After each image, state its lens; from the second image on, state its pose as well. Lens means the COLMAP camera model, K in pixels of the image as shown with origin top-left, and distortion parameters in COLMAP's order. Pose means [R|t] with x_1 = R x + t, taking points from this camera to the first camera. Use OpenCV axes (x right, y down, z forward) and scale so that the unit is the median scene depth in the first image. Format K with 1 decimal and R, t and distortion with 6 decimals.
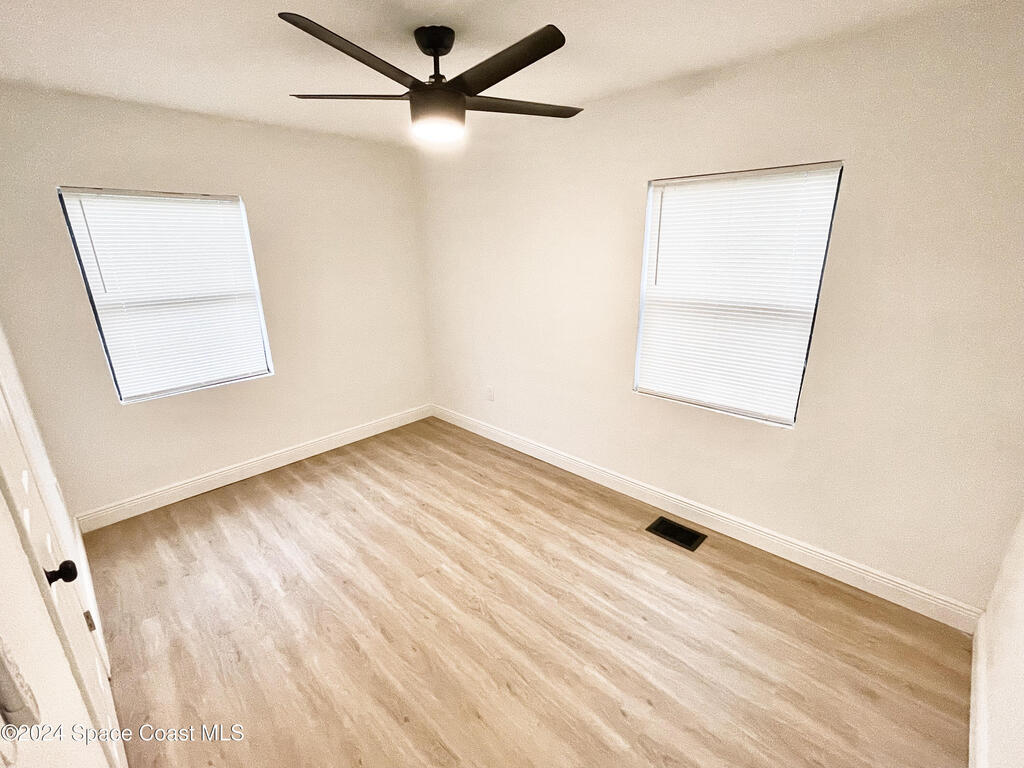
lens RADIAL K [[456.7, 0, 508.0], [0, 456.7, 388.1], [0, 0, 1]] dist [-0.000166, -0.000293]
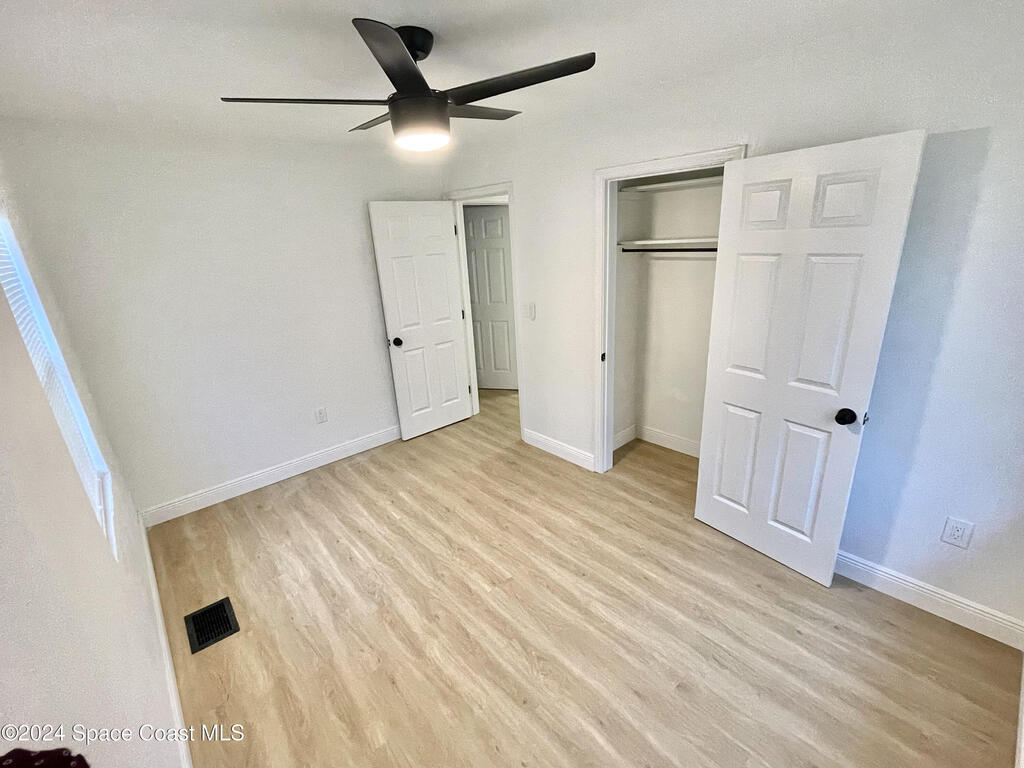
lens RADIAL K [[456.7, 0, 508.0], [0, 456.7, 388.1], [0, 0, 1]] dist [-0.000166, -0.000293]
pose [[-0.994884, 0.041732, 0.091999, -0.282990], [0.088384, 0.800623, 0.592613, -0.506412], [-0.048926, 0.597713, -0.800216, 1.485683]]
